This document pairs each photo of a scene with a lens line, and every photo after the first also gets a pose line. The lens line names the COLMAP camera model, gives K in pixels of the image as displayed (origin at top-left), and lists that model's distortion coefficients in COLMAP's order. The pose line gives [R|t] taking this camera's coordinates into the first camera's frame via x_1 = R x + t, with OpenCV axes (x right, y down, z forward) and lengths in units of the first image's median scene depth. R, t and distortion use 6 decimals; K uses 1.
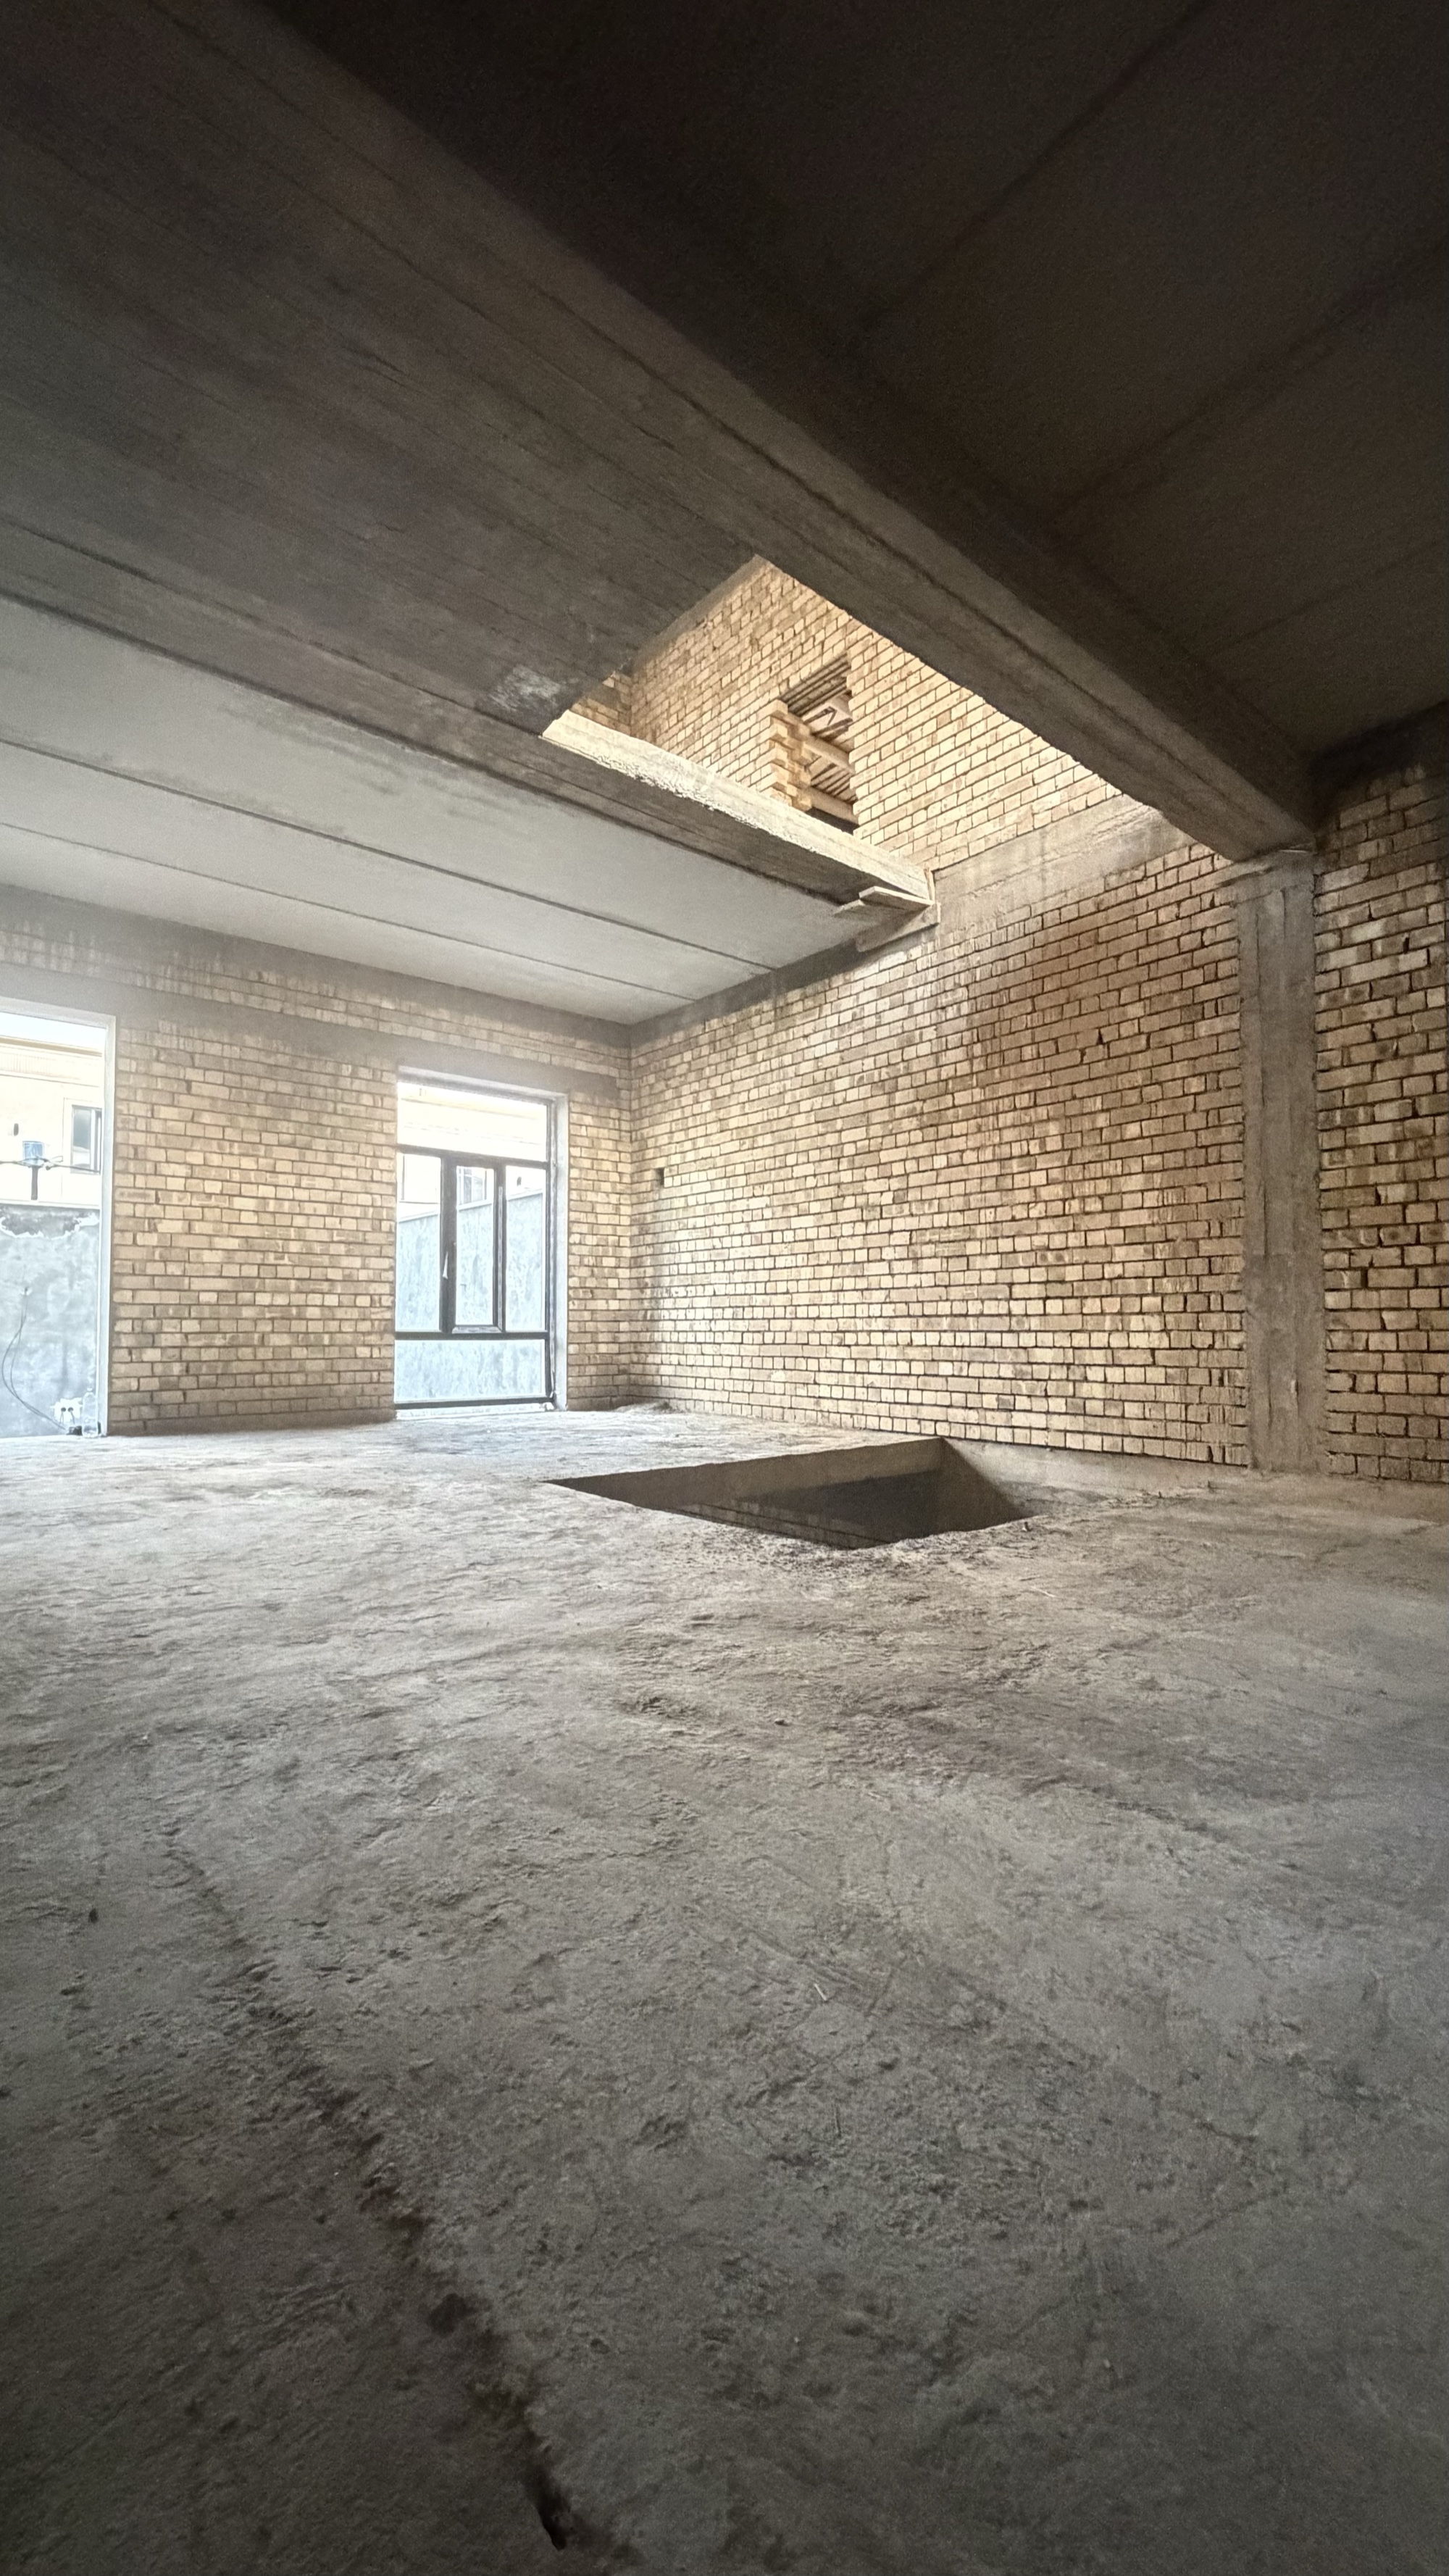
lens RADIAL K [[1022.5, 0, 730.1], [0, 1022.5, 1297.7], [0, 0, 1]] dist [-0.000652, -0.000205]
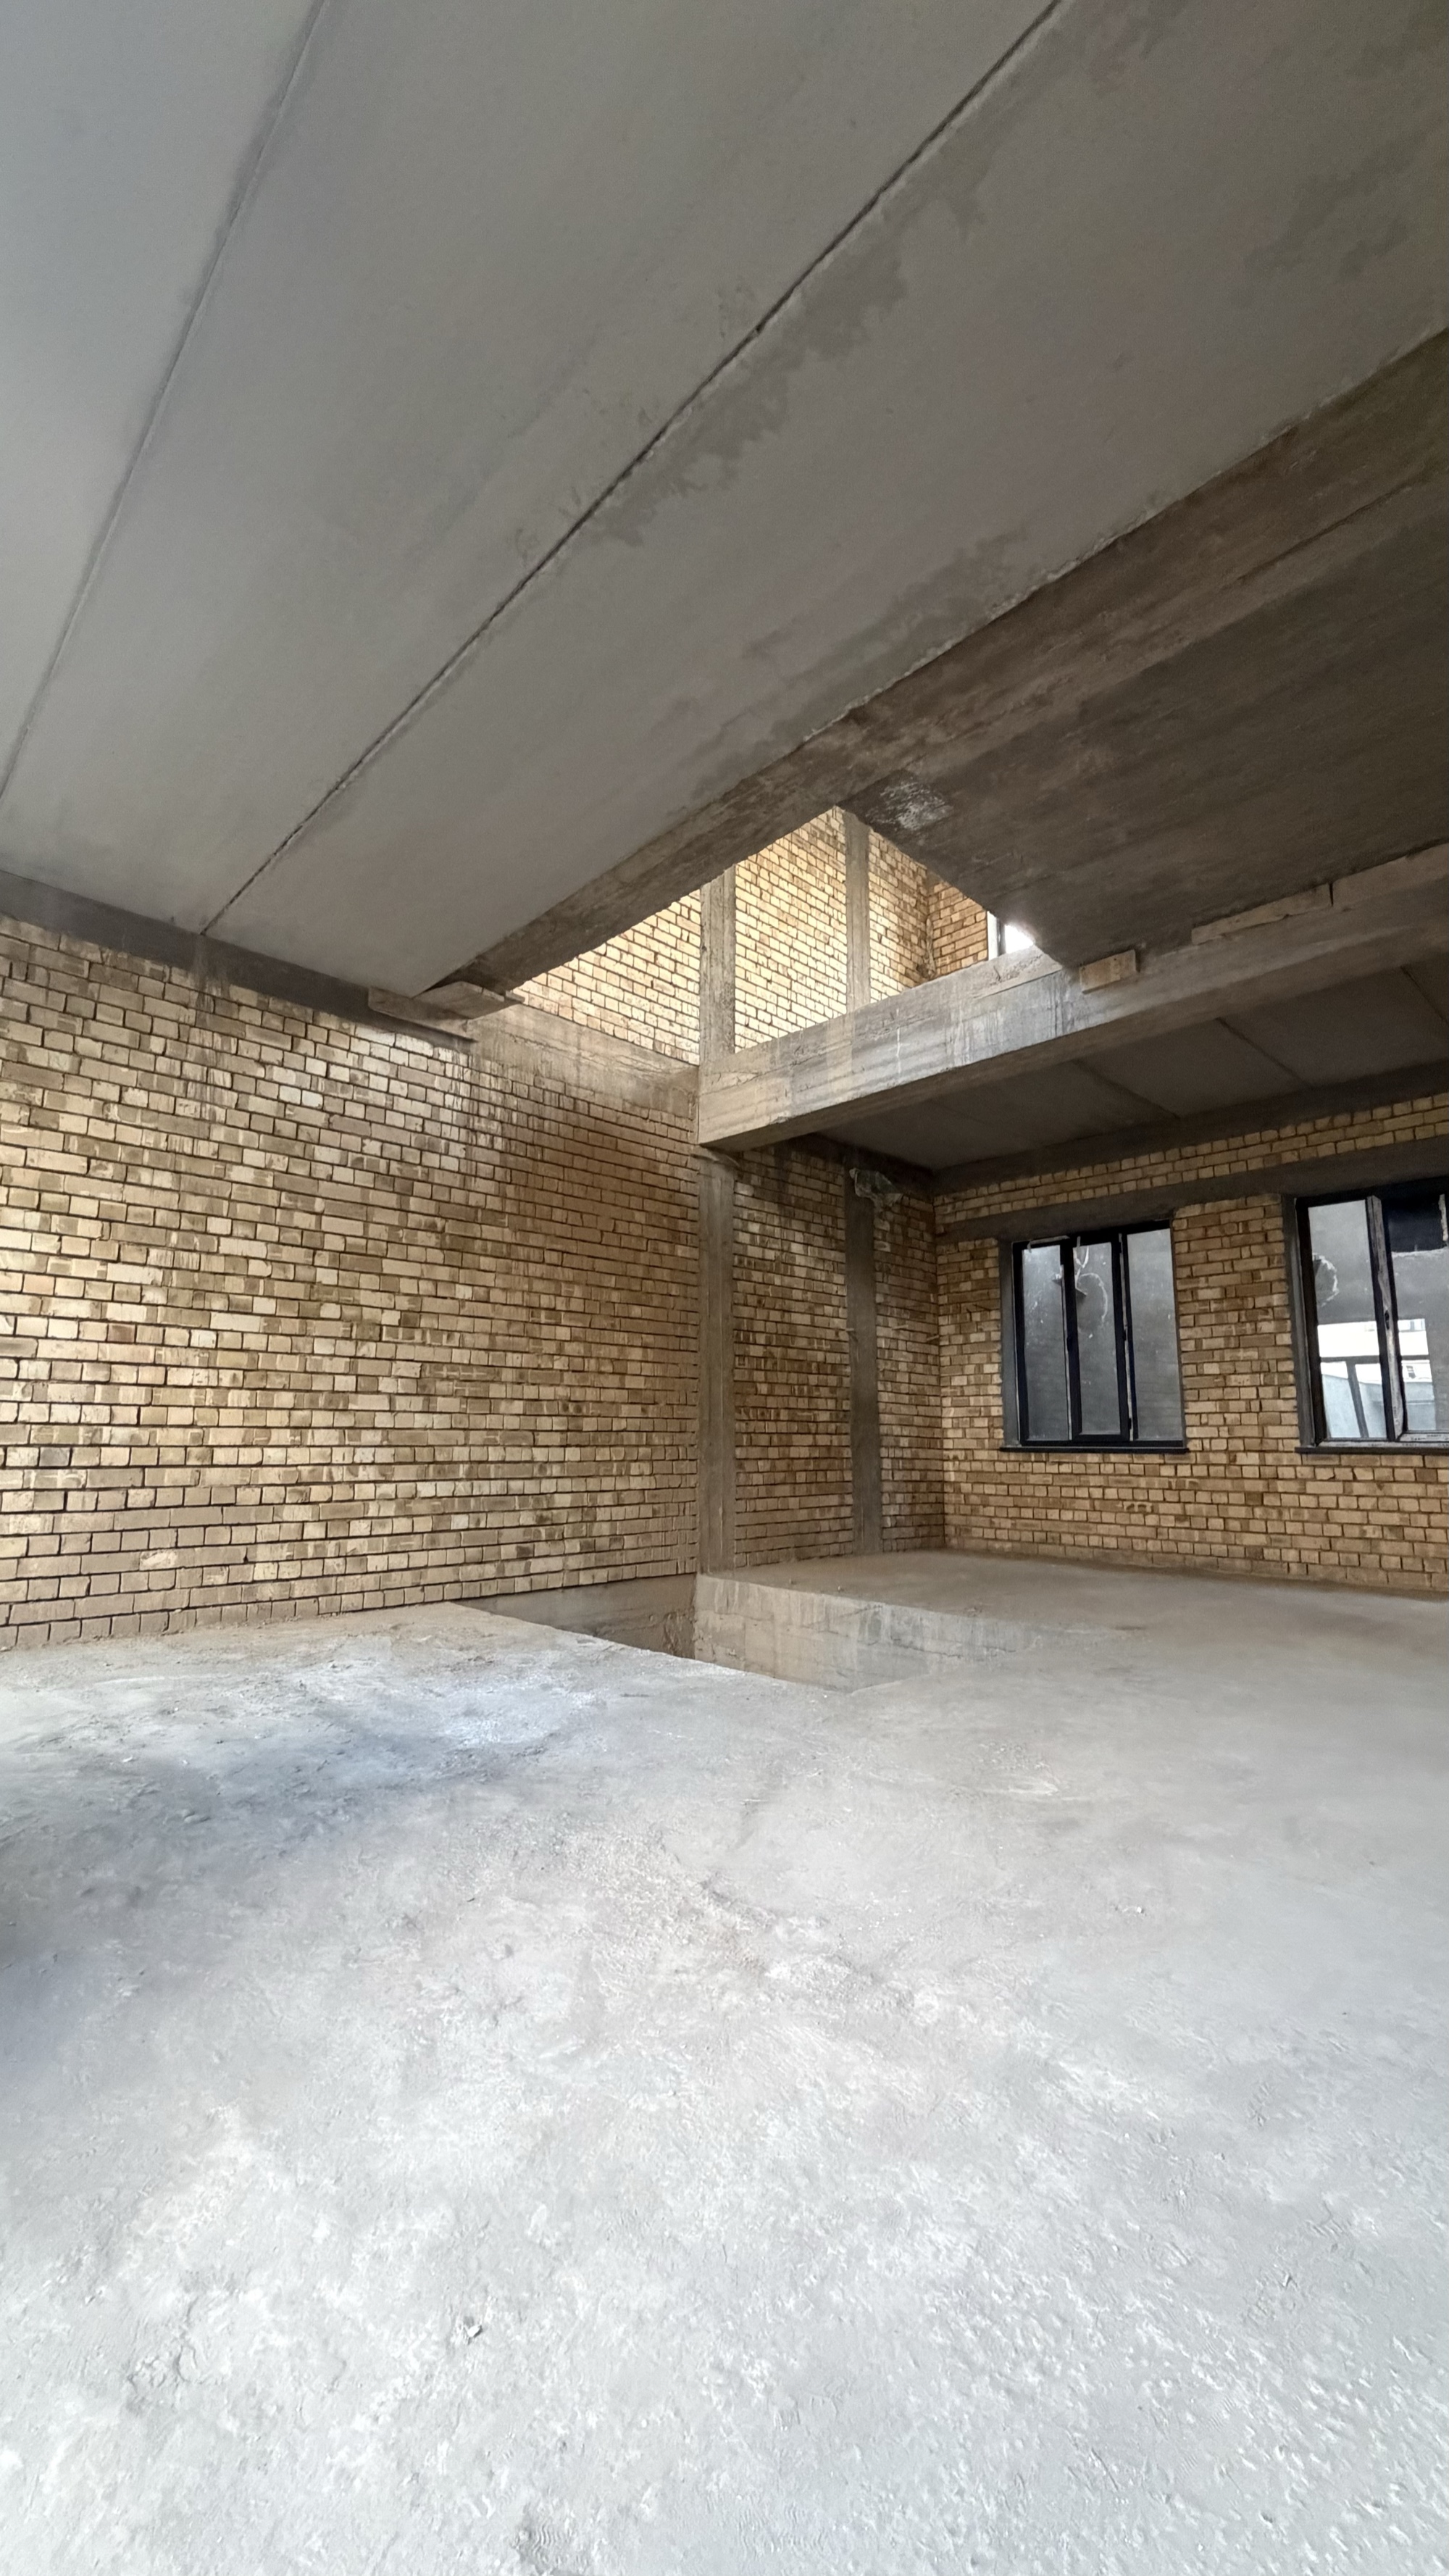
lens RADIAL K [[1022.5, 0, 729.0], [0, 1022.5, 1291.9], [0, 0, 1]] dist [-0.000652, -0.000205]
pose [[-0.063705, 0.146181, 0.987205, -0.736473], [-0.037698, 0.988155, -0.148755, -0.005938], [-0.997257, -0.046692, -0.057440, 0.838868]]
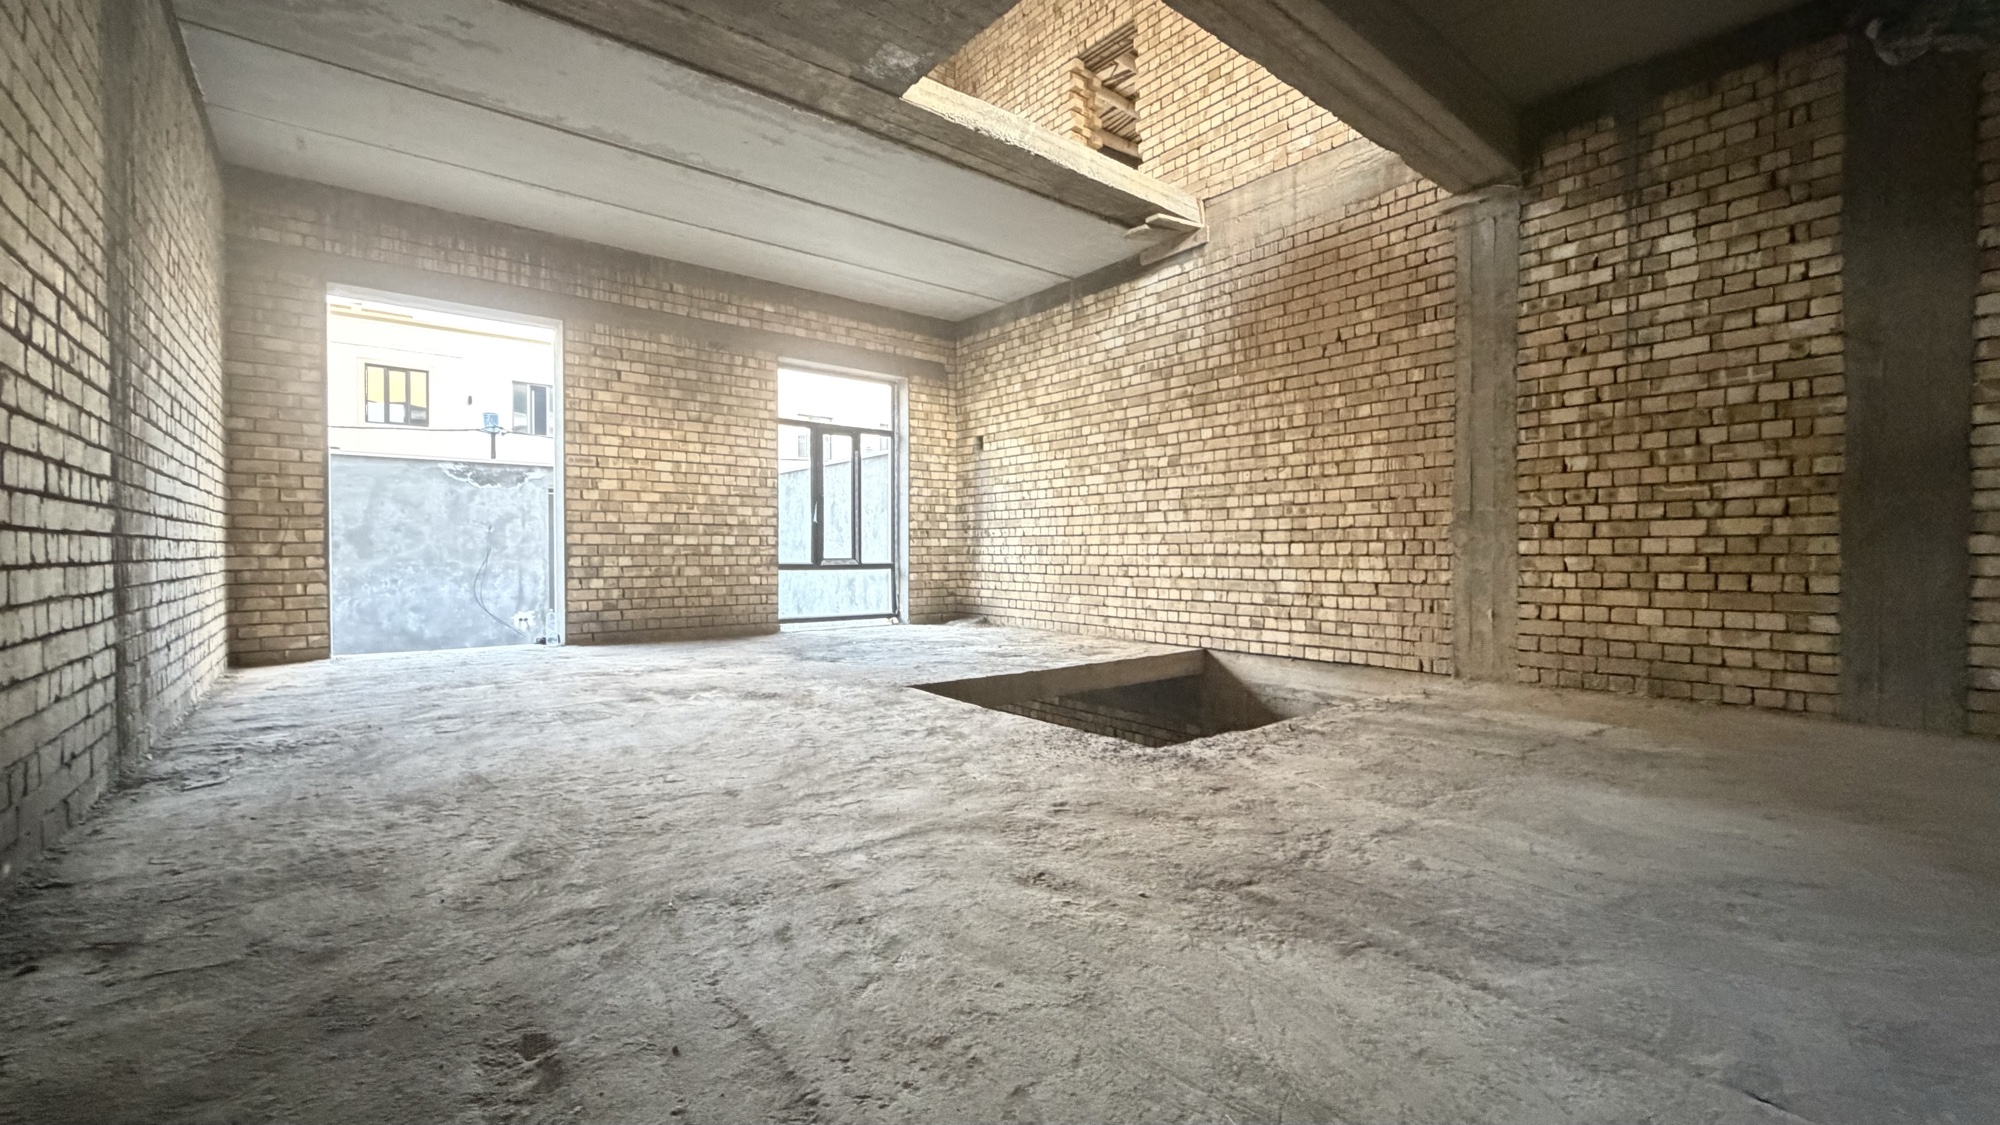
lens RADIAL K [[794.0, 0, 999.1], [0, 794.0, 570.2], [0, 0, 1]] dist [-0.000652, -0.000205]
pose [[0.999781, 0.001017, -0.020891, -0.032994], [0.000106, 0.998556, 0.053712, -0.016821], [0.020915, -0.053702, 0.998338, -0.001477]]
